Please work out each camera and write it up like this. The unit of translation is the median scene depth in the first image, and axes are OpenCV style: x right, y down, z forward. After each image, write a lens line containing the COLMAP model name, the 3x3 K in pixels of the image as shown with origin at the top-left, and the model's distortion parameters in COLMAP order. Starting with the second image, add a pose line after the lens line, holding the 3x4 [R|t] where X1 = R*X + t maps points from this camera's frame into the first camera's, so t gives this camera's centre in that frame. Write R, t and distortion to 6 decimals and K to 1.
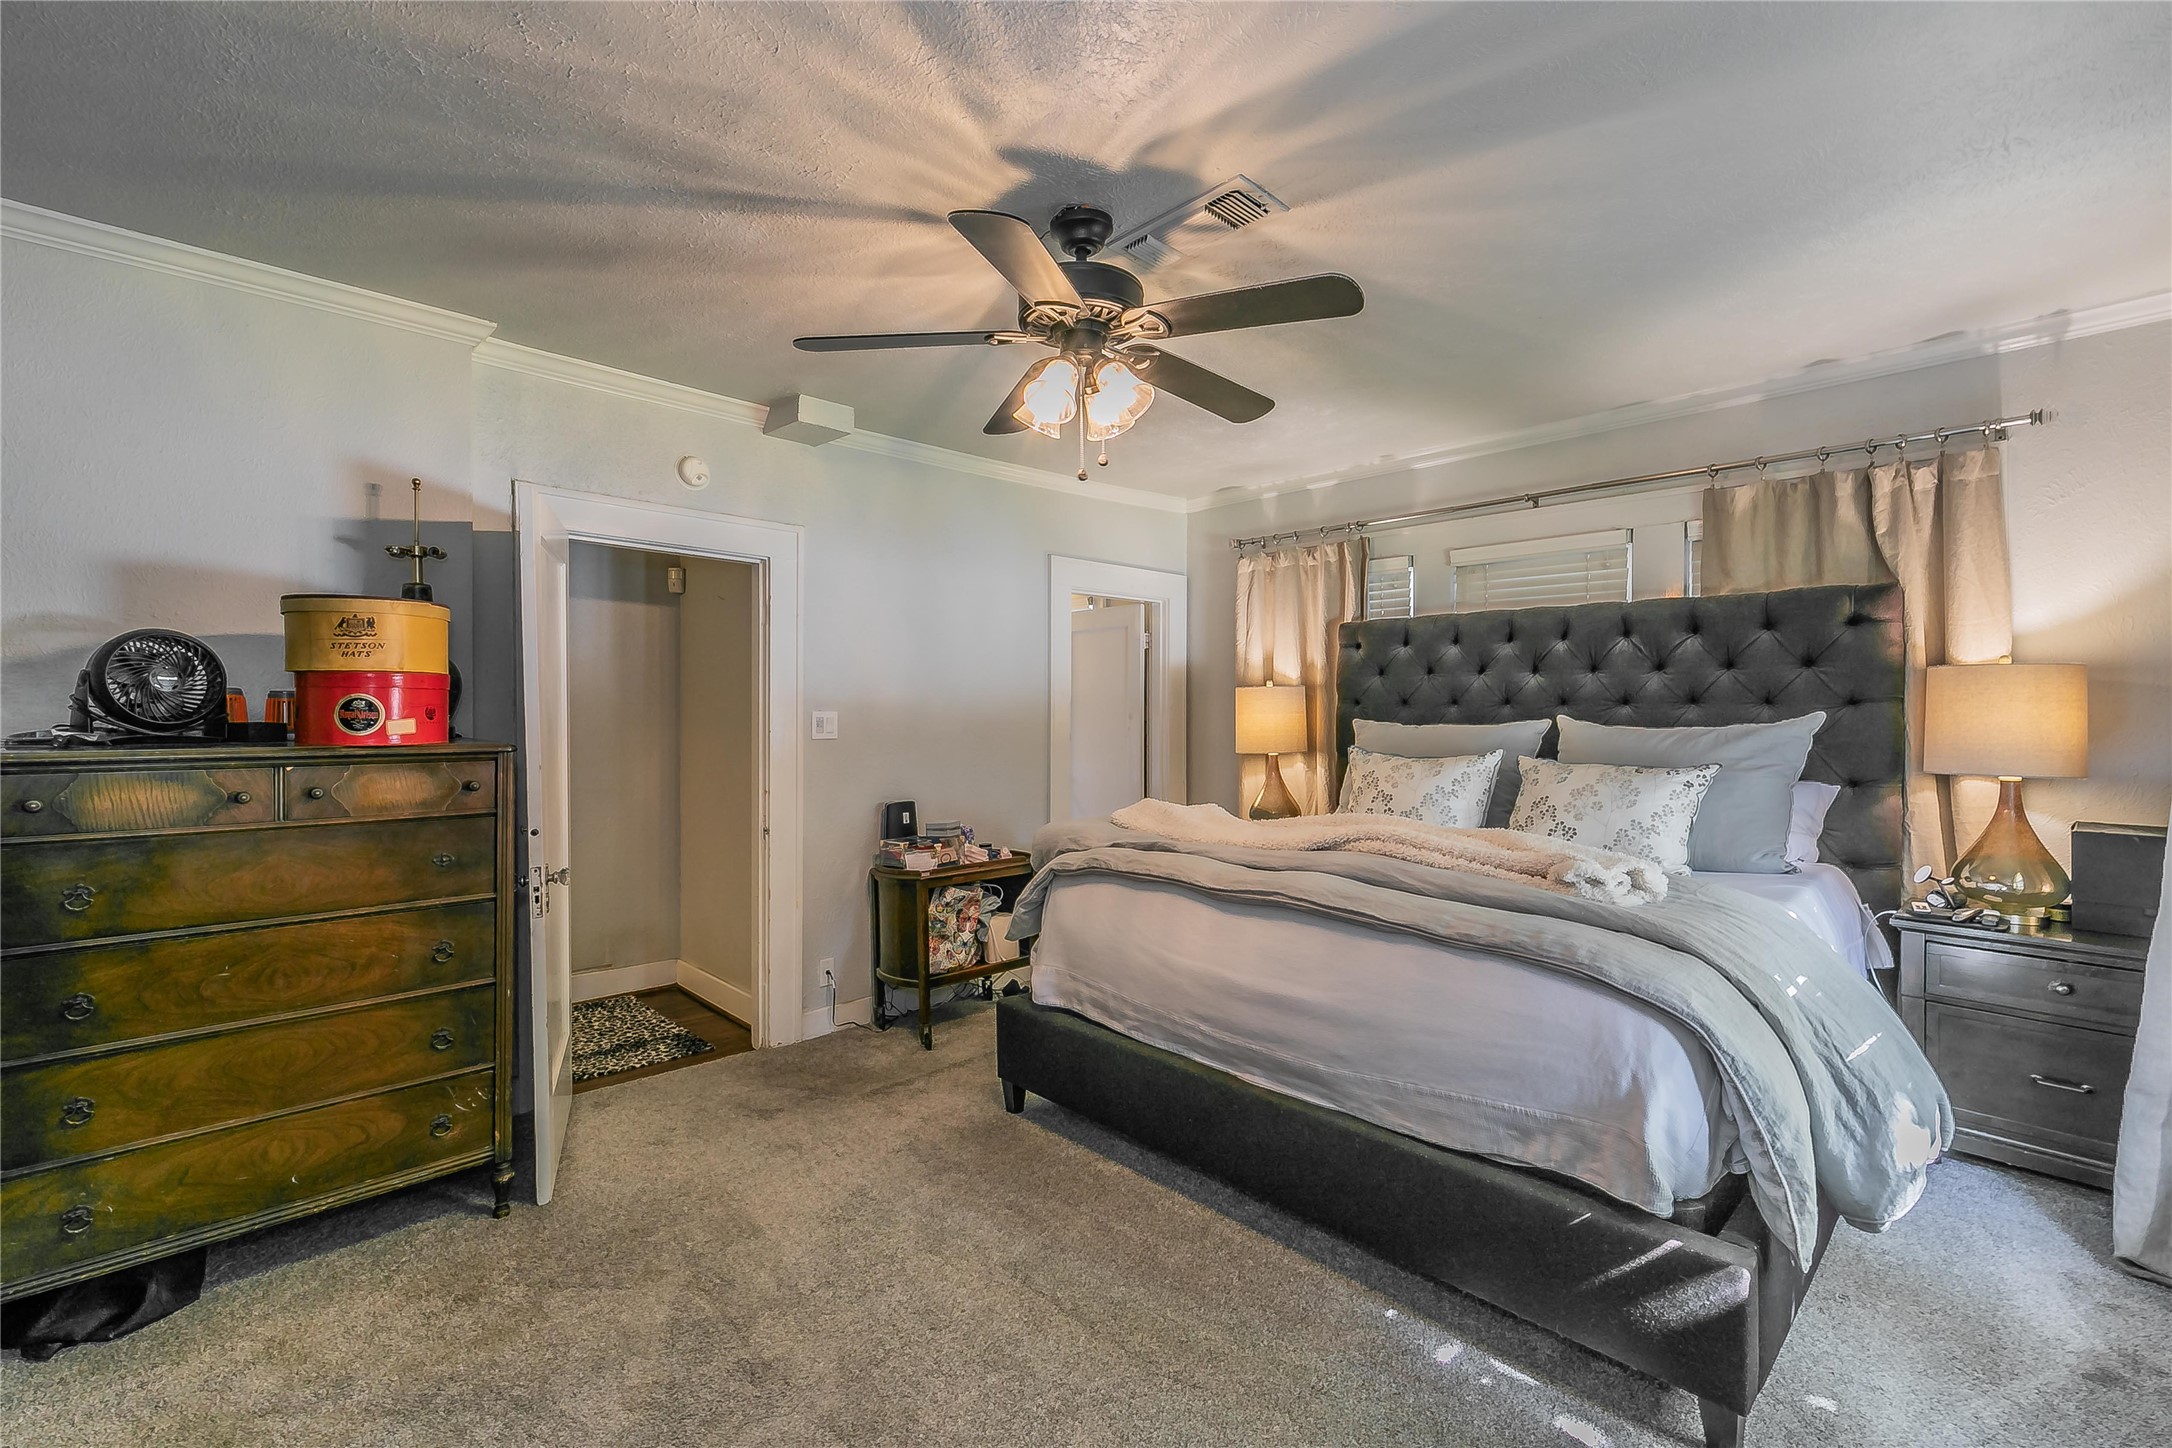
lens RADIAL K [[944.7, 0, 1101.0], [0, 944.7, 717.8], [0, 0, 1]] dist [0.011581, 0.000242]
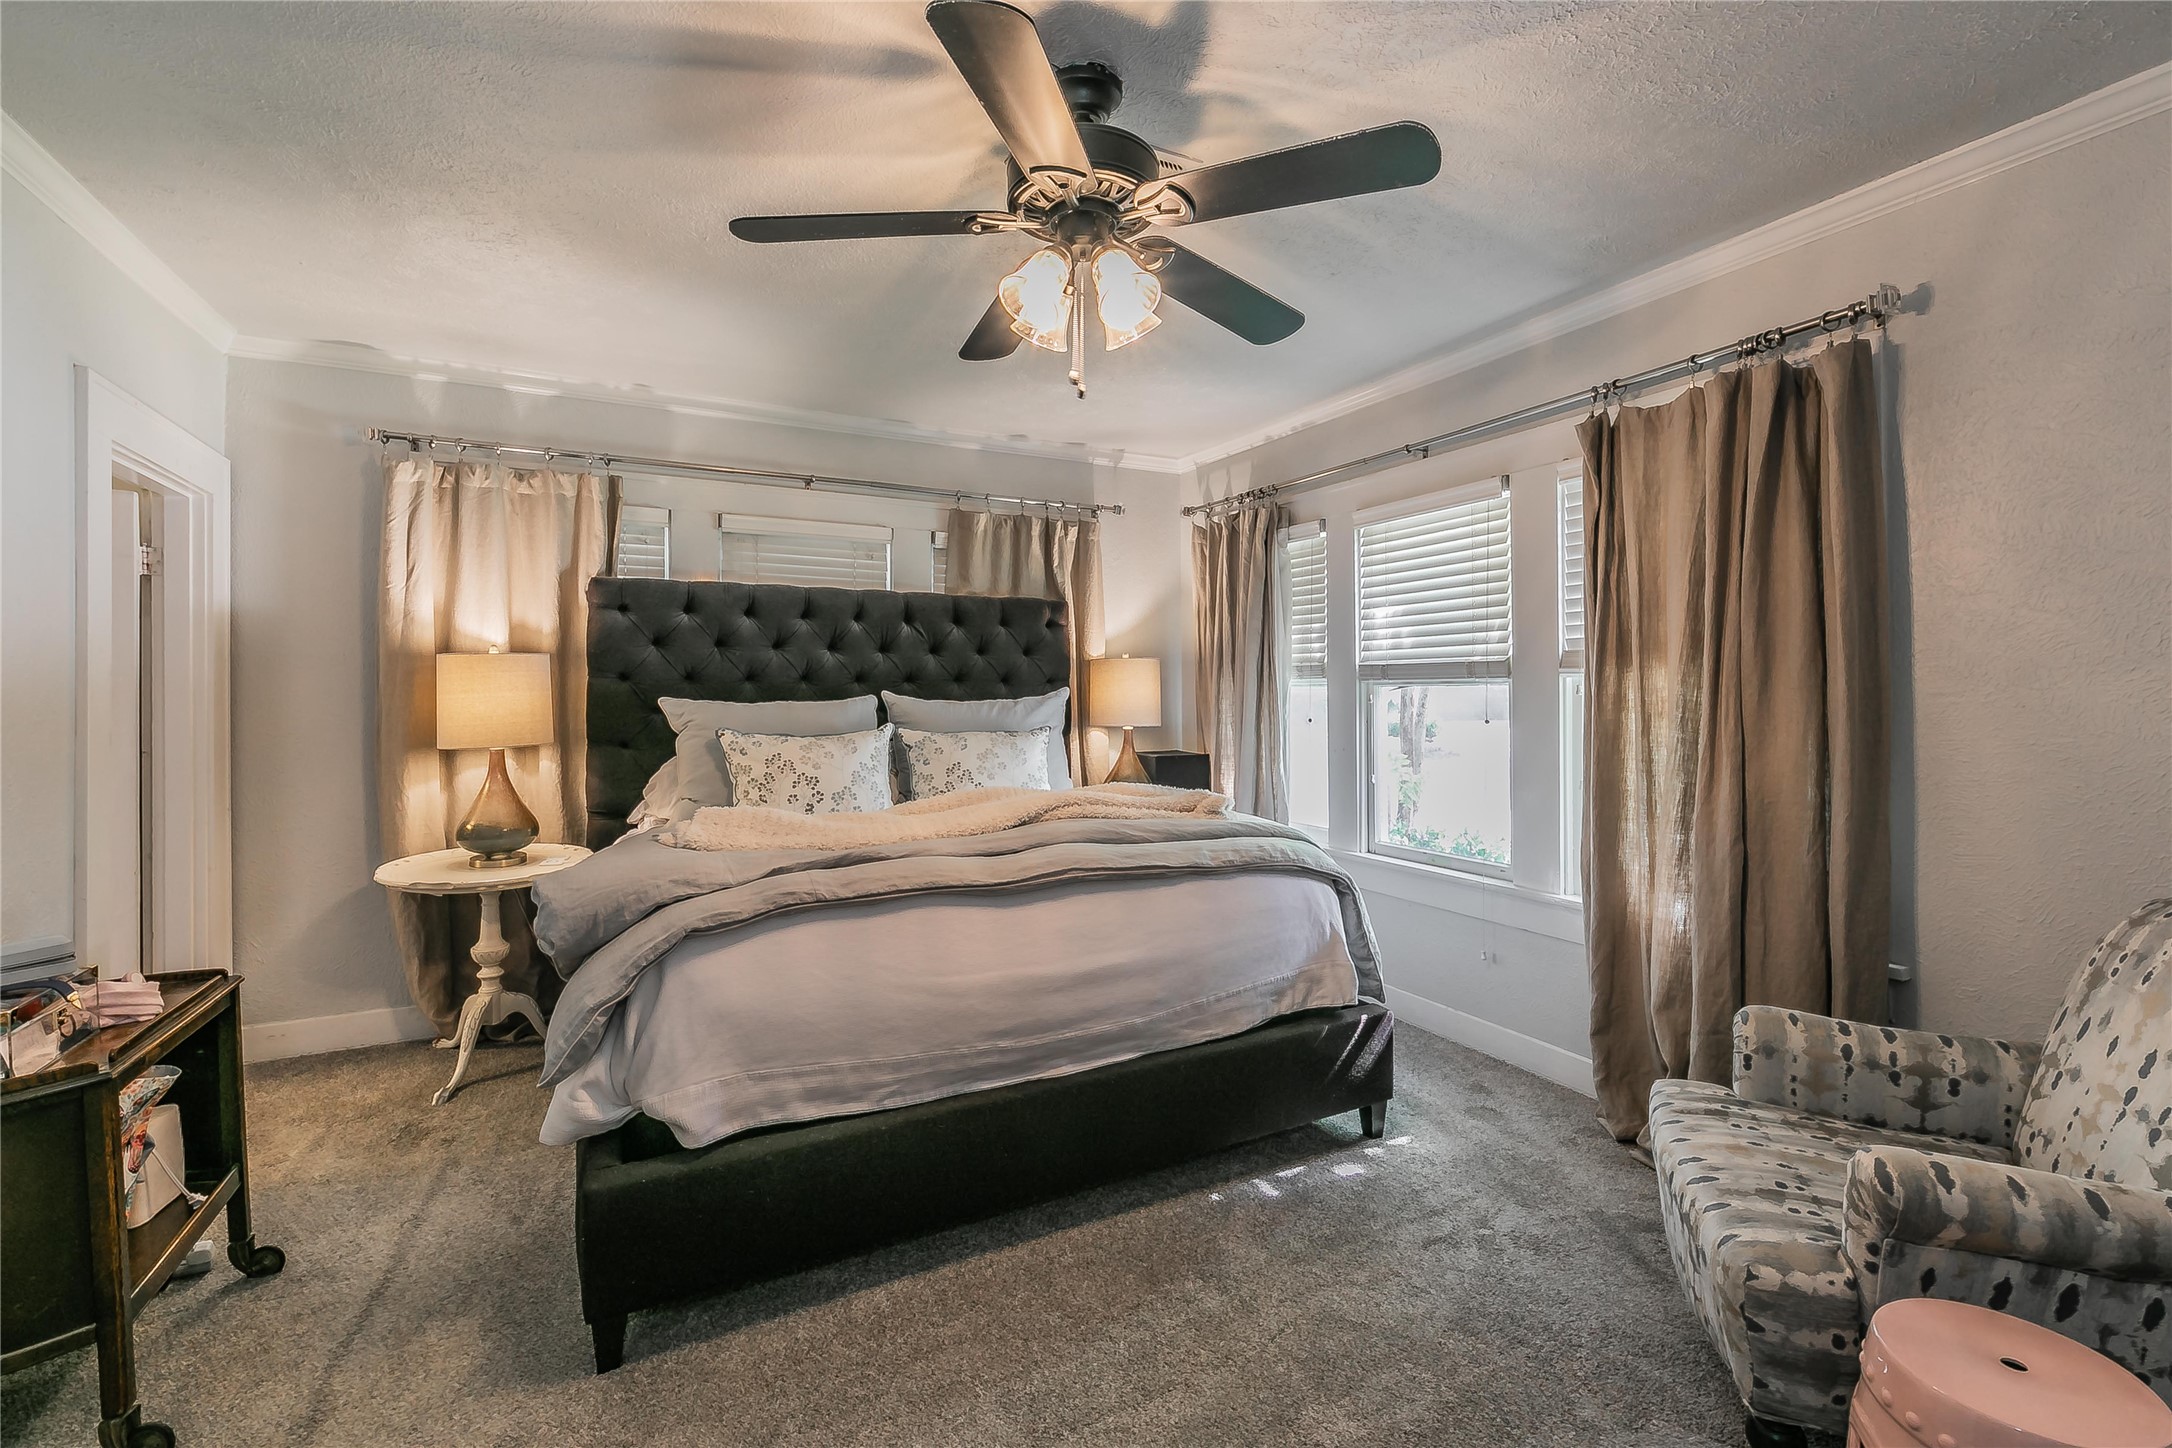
lens RADIAL K [[944.7, 0, 1083.3], [0, 944.7, 705.0], [0, 0, 1]] dist [0.011581, 0.000242]
pose [[0.281356, -0.014182, 0.959499, -0.554749], [0.012980, 0.999856, 0.010972, 0.005023], [-0.959516, 0.009367, 0.281499, 0.536576]]
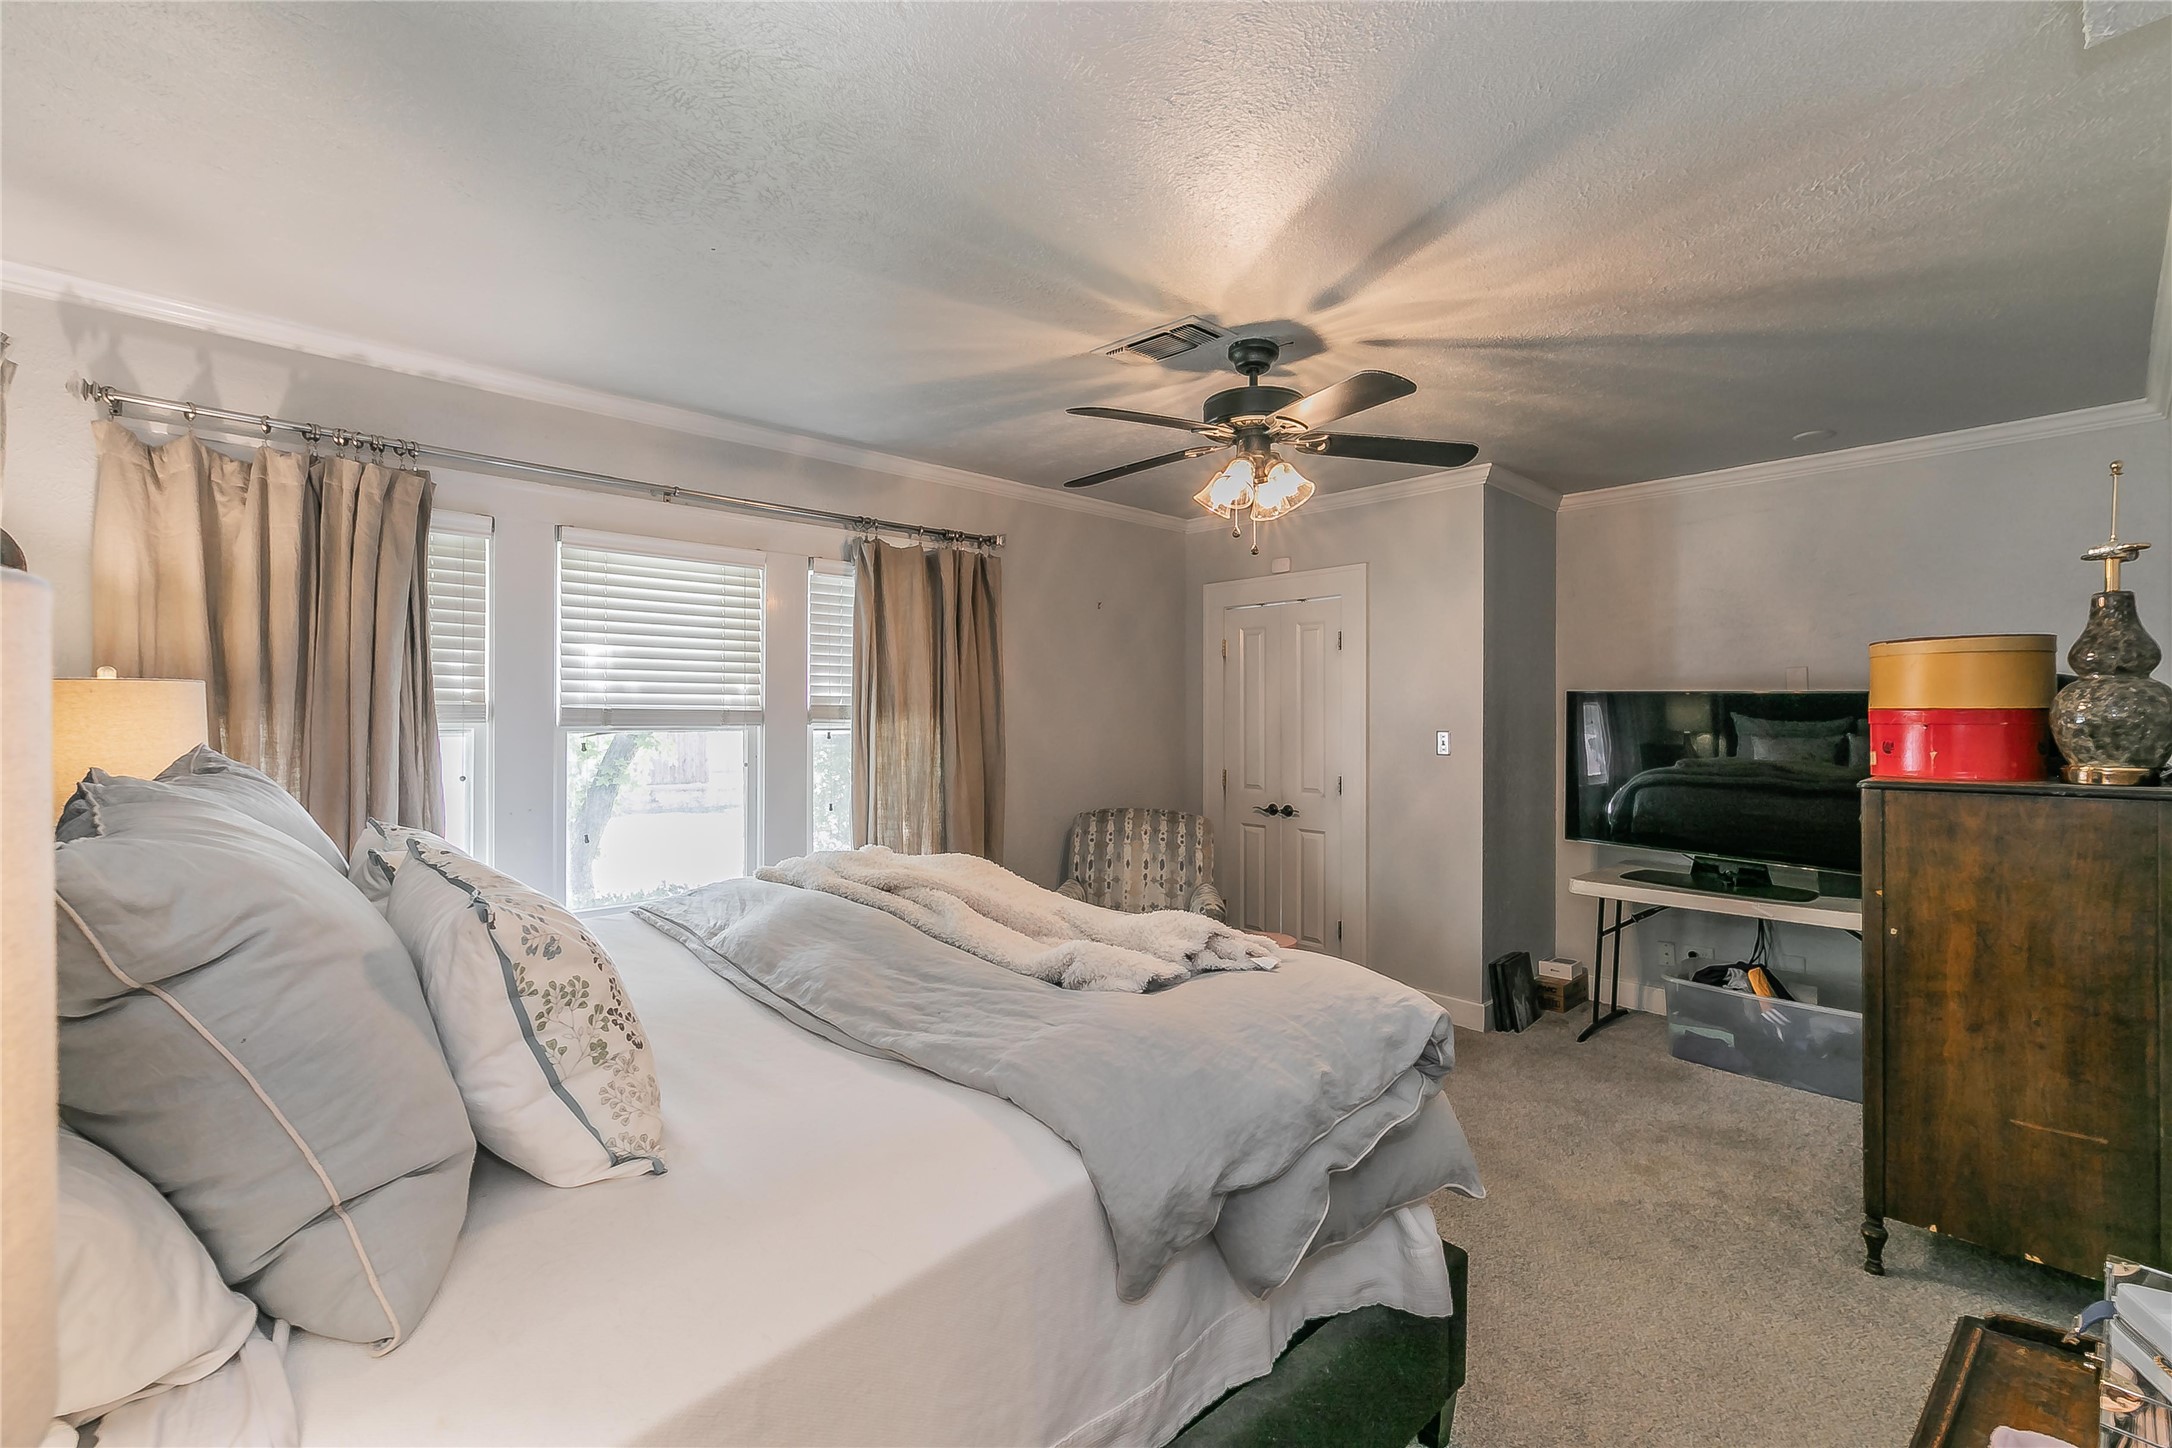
lens RADIAL K [[944.7, 0, 1077.8], [0, 944.7, 721.6], [0, 0, 1]] dist [0.011581, 0.000242]
pose [[-0.998566, -0.008471, 0.052855, 0.095346], [-0.007663, 0.999851, 0.015474, -0.033616], [-0.052978, 0.015047, -0.998482, 1.536797]]
